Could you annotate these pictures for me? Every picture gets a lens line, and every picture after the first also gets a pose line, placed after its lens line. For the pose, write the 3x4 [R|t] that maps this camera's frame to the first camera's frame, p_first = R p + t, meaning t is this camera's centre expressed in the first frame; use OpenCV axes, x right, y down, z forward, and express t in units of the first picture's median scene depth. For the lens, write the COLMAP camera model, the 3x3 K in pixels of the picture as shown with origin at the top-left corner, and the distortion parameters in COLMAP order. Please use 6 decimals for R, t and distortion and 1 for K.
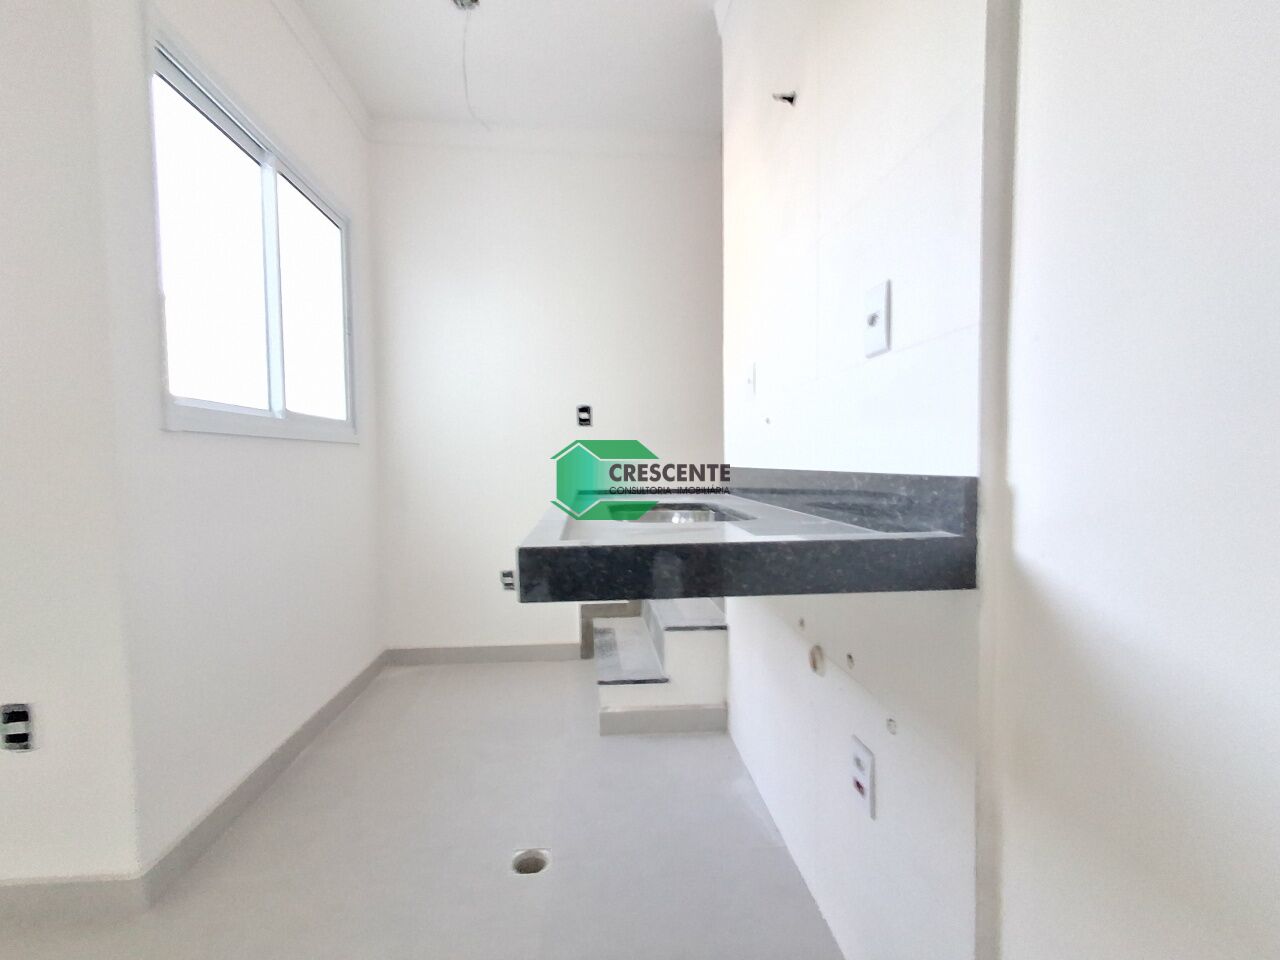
lens RADIAL K [[588.6, 0, 638.2], [0, 588.6, 480.3], [0, 0, 1]] dist [0.002821, 0.000020]
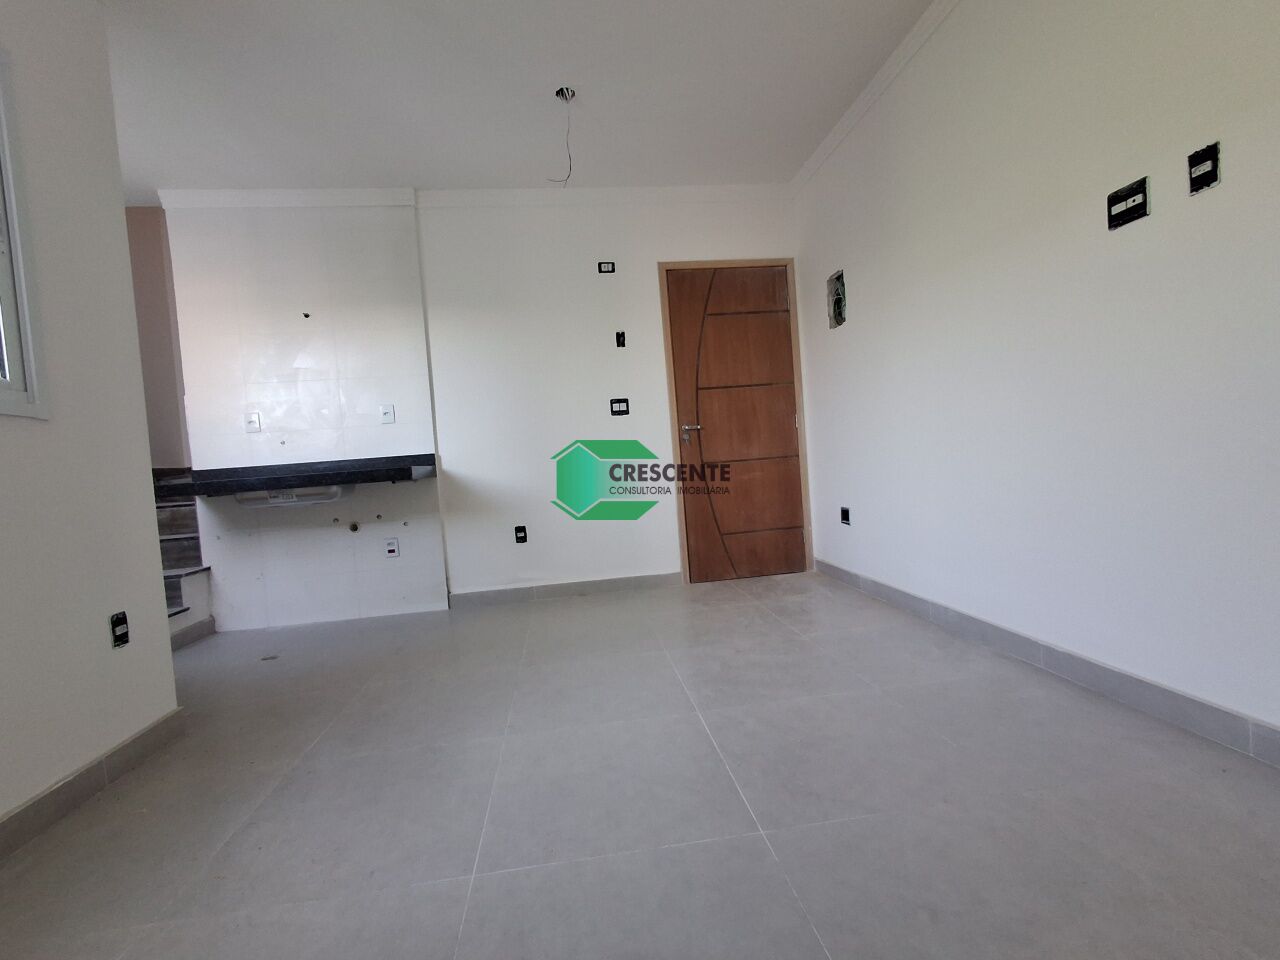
lens RADIAL K [[588.6, 0, 639.1], [0, 588.6, 480.8], [0, 0, 1]] dist [0.002821, 0.000020]
pose [[-0.041377, -0.026436, 0.998794, -2.552345], [0.117113, 0.992631, 0.031124, 0.157273], [-0.992256, 0.118260, -0.037976, -0.263195]]
